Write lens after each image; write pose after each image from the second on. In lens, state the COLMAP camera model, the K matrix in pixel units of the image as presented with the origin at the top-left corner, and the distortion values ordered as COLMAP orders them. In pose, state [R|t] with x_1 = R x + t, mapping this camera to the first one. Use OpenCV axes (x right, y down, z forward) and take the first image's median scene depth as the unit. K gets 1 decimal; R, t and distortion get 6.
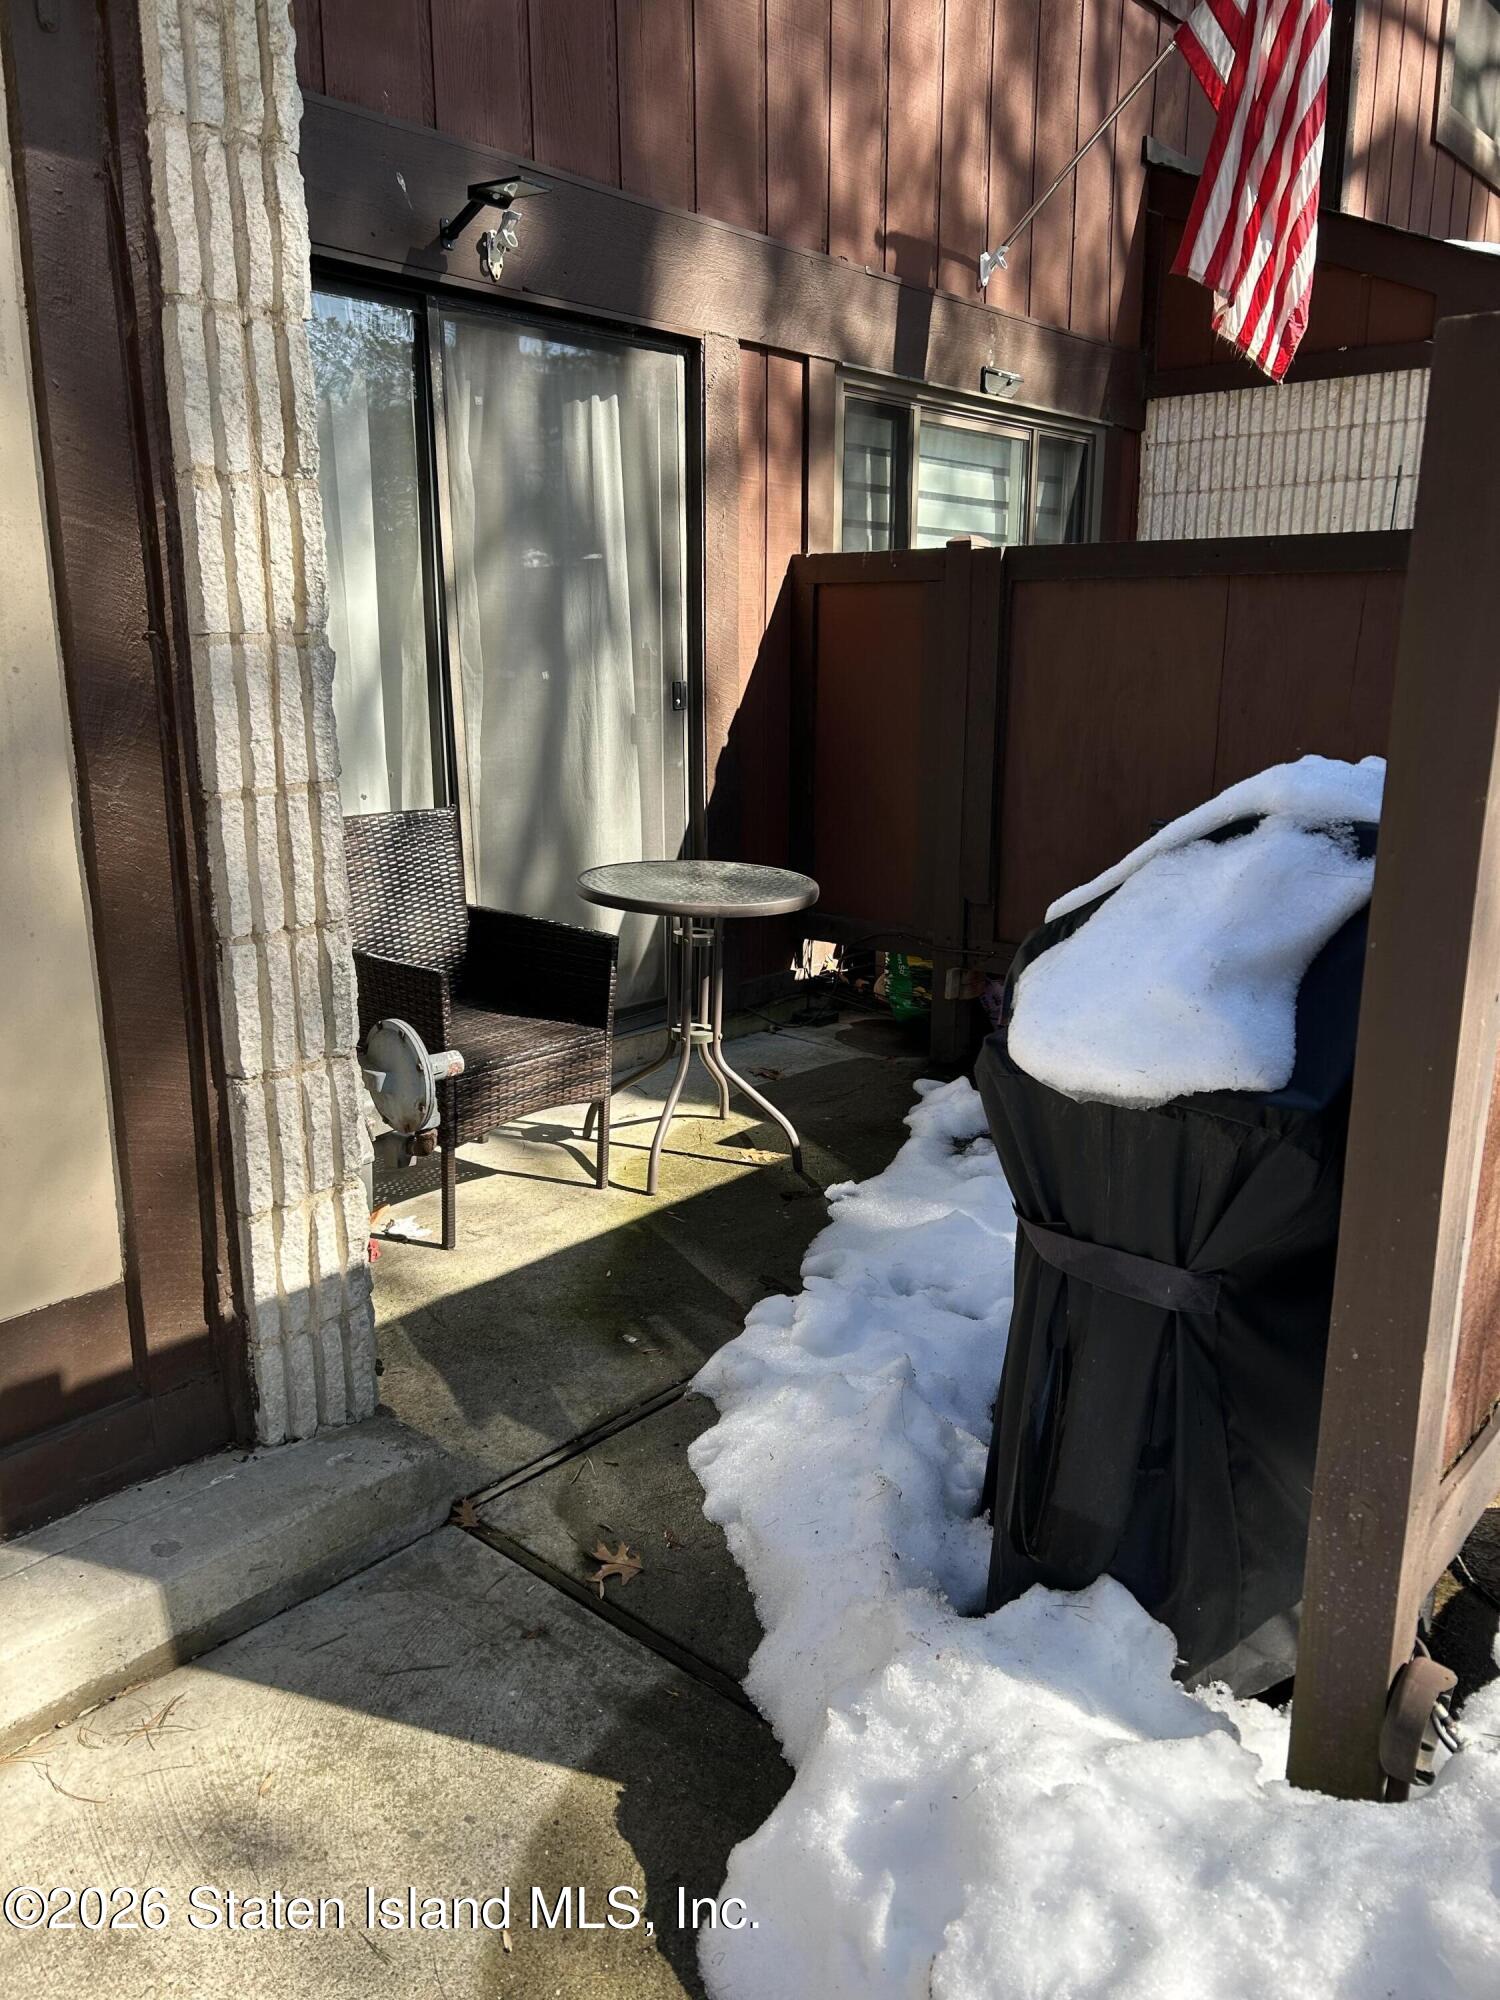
lens RADIAL K [[1510.6, 0, 746.7], [0, 1510.6, 1006.7], [0, 0, 1]] dist [0.033126, -0.015257]
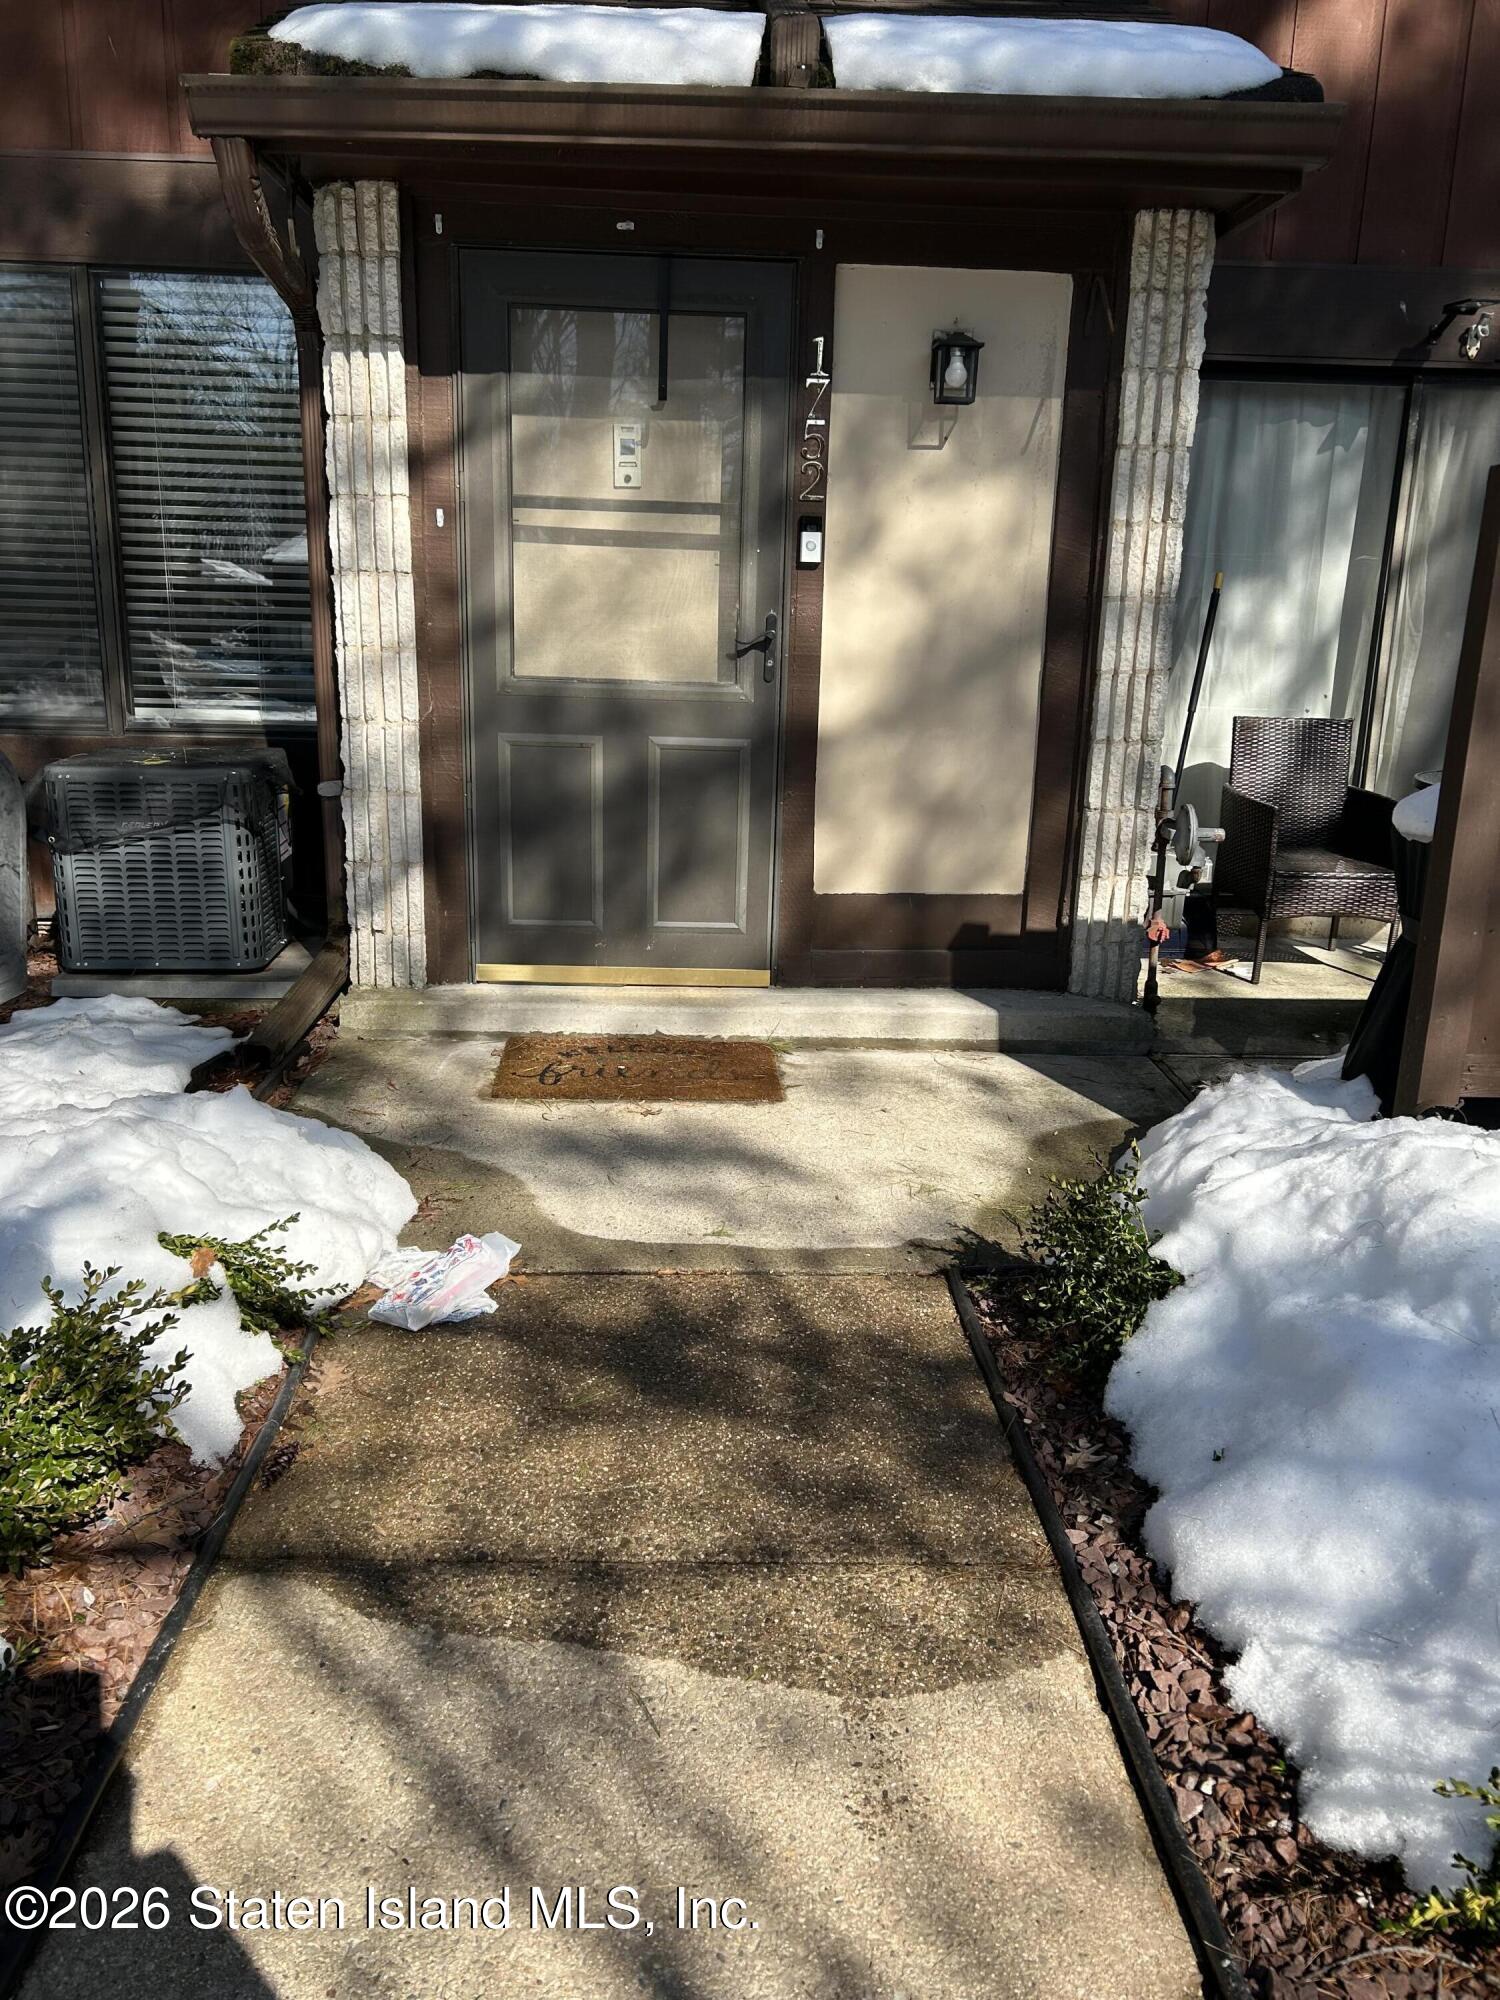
lens RADIAL K [[1510.6, 0, 746.5], [0, 1510.6, 1000.4], [0, 0, 1]] dist [0.033126, -0.015257]
pose [[0.692524, 0.201599, -0.692653, 0.865485], [-0.195551, 0.976670, 0.088748, 0.218322], [0.694385, 0.073989, 0.715790, -0.835138]]
